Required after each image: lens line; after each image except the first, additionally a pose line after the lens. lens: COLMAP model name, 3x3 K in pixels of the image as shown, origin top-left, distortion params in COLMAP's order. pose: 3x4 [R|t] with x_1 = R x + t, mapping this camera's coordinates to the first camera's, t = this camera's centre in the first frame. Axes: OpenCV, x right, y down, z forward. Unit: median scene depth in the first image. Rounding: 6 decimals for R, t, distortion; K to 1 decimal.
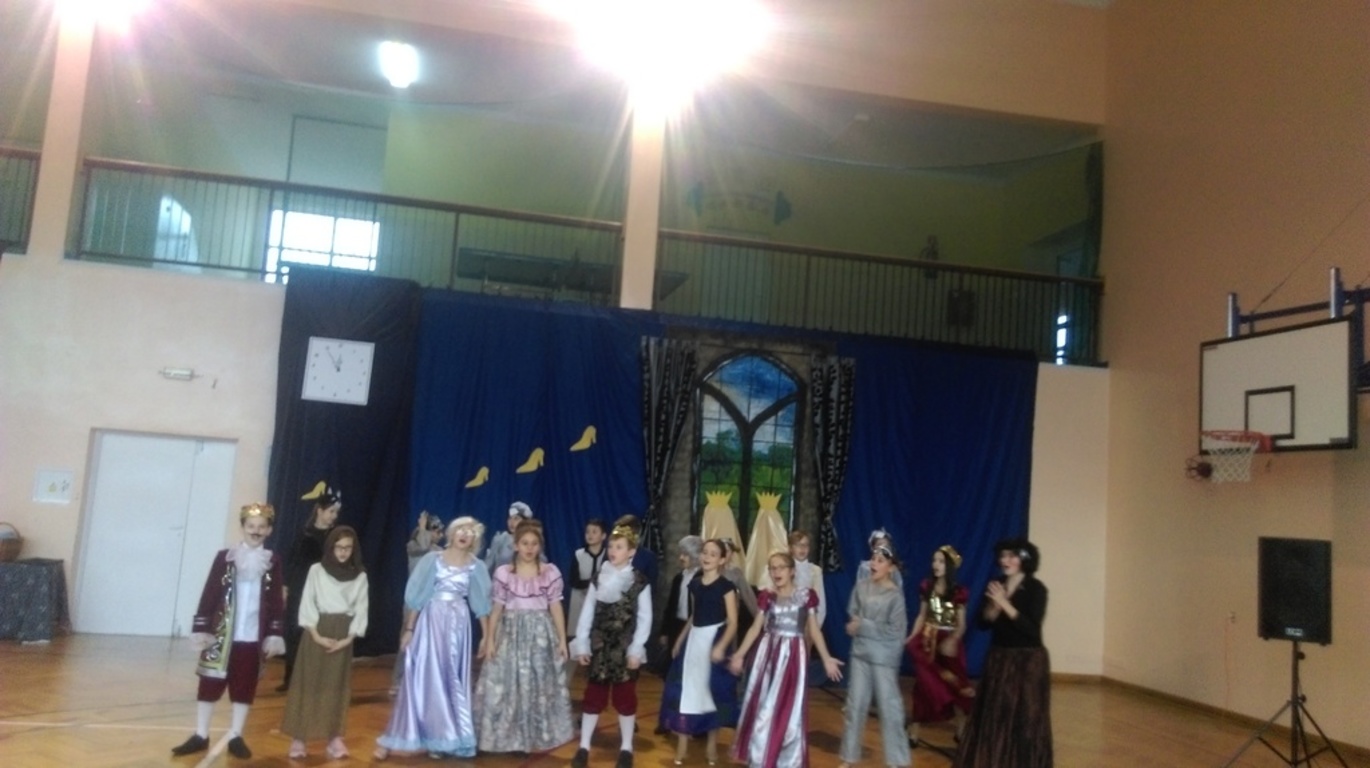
lens RADIAL K [[1102.5, 0, 684.1], [0, 1102.5, 386.1], [0, 0, 1]] dist [0.109507, -0.192658]
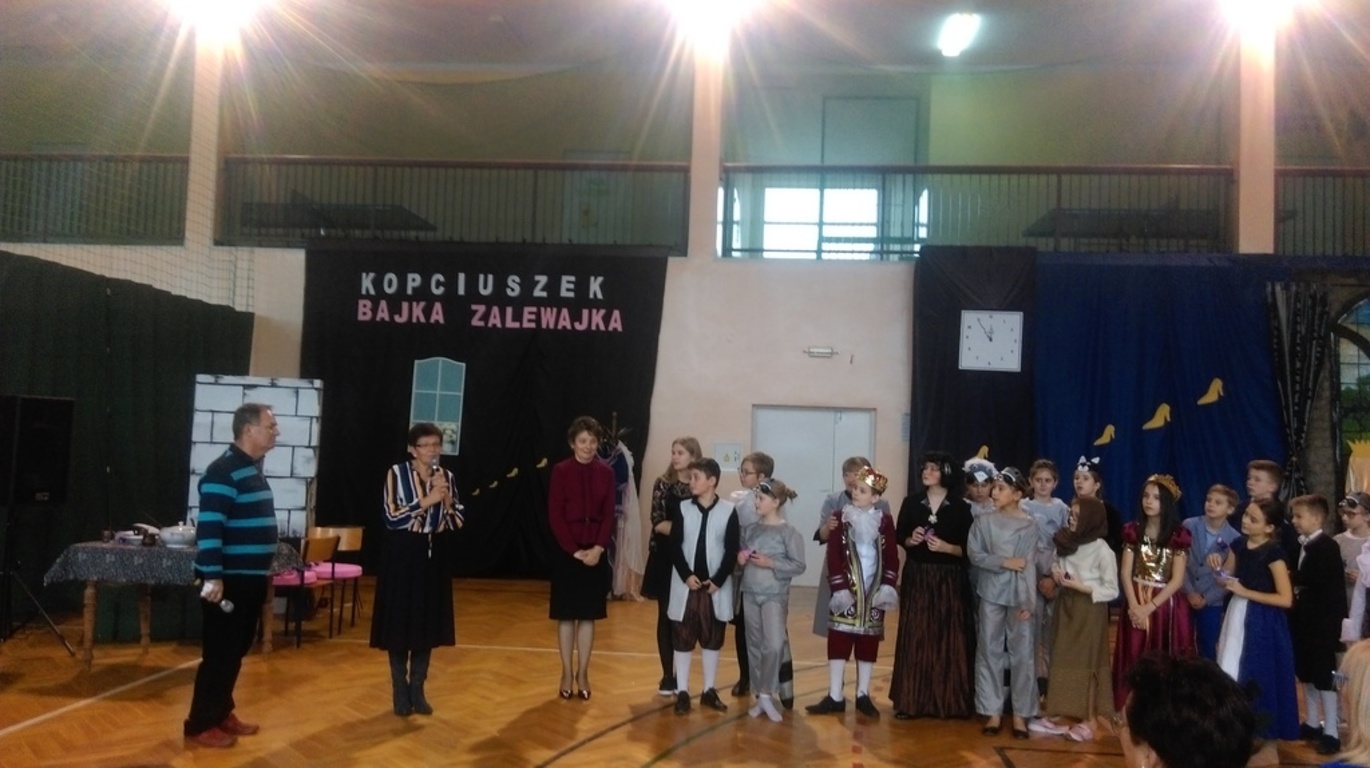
lens RADIAL K [[1113.3, 0, 684.6], [0, 1113.3, 381.8], [0, 0, 1]] dist [0.126369, -0.228264]
pose [[0.955672, -0.054593, -0.289327, -0.240548], [0.067431, 0.997124, 0.034583, -0.026690], [0.286607, -0.052560, 0.956605, -0.089616]]
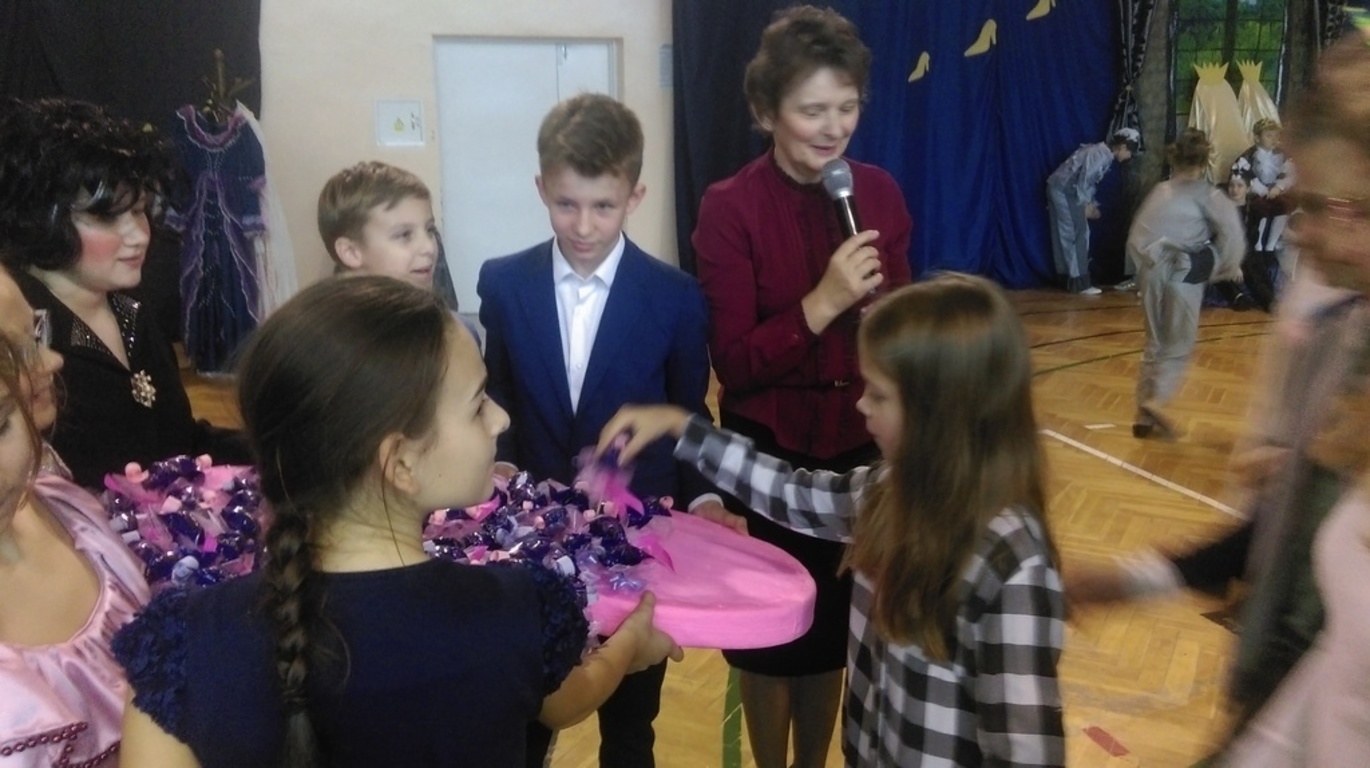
lens RADIAL K [[1232.3, 0, 684.8], [0, 1232.3, 386.6], [0, 0, 1]] dist [0.039685, -0.069510]
pose [[0.991870, -0.100620, 0.077907, -0.409408], [0.068892, 0.939314, 0.336071, -0.005189], [-0.106995, -0.327972, 0.938609, 0.159961]]
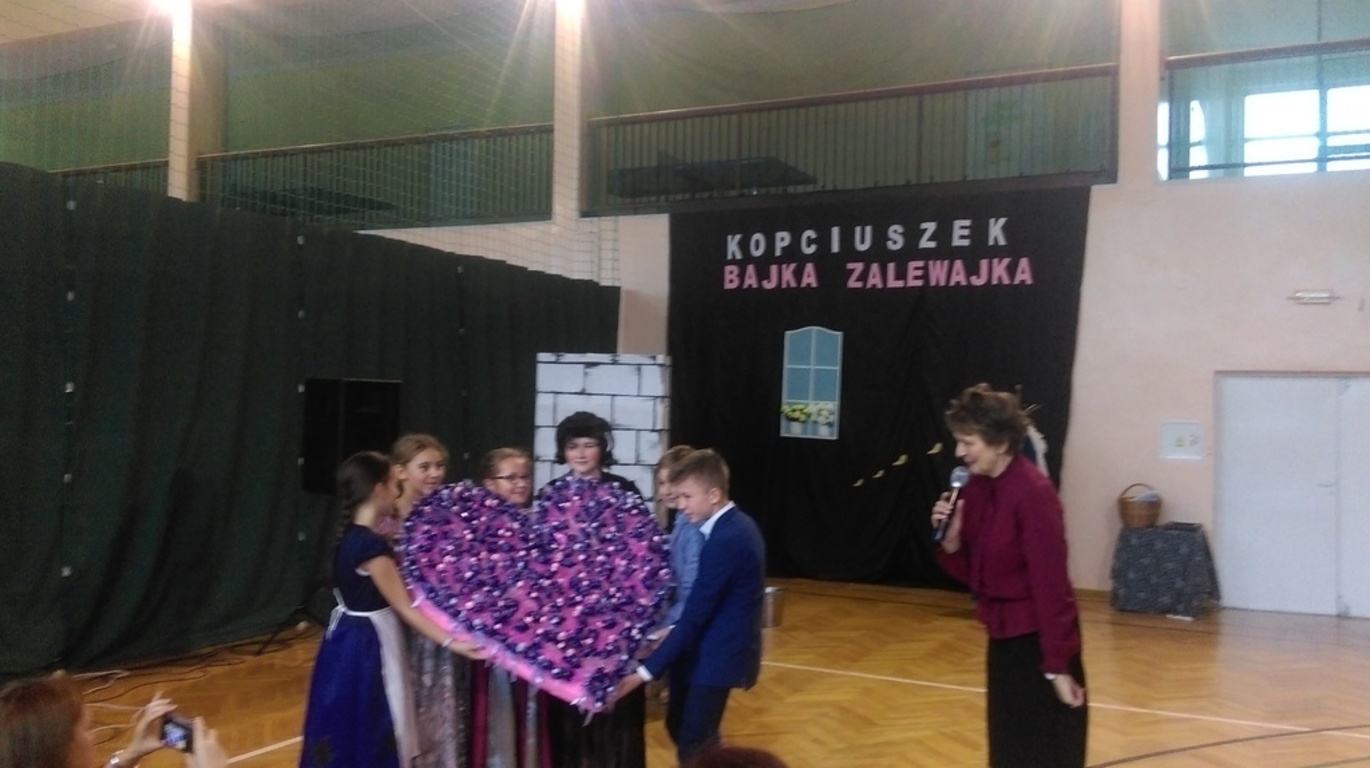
lens RADIAL K [[1225.6, 0, 684.7], [0, 1225.6, 373.6], [0, 0, 1]] dist [0.117406, -0.200714]
pose [[0.782643, -0.076147, -0.617796, -0.232781], [0.106379, 0.994251, 0.012217, -0.014128], [0.613313, -0.075282, 0.786244, 0.000993]]
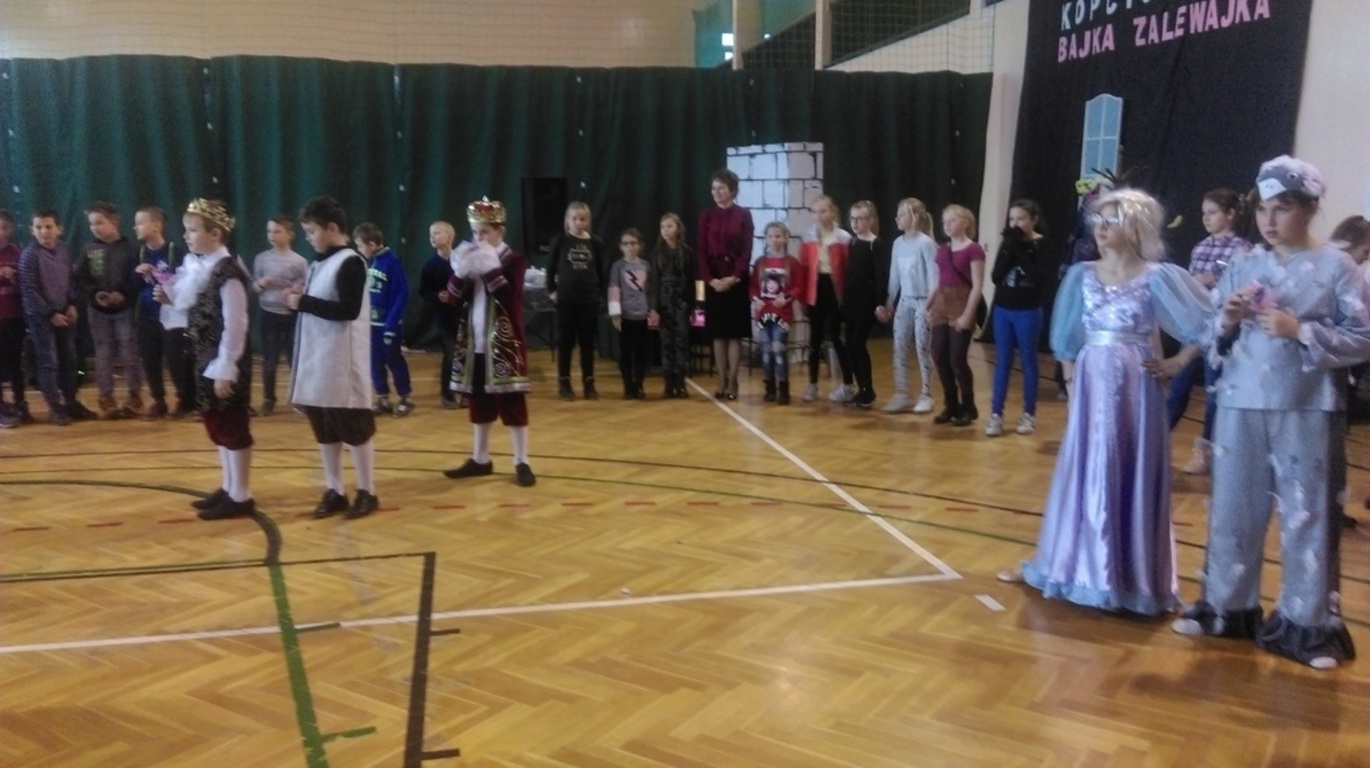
lens RADIAL K [[1123.4, 0, 682.1], [0, 1123.4, 382.5], [0, 0, 1]] dist [0.100226, -0.154893]
pose [[-0.016618, 0.082549, -0.996448, 0.122077], [0.117988, 0.989785, 0.080030, 0.080008], [0.992876, -0.116239, -0.026188, 0.518604]]
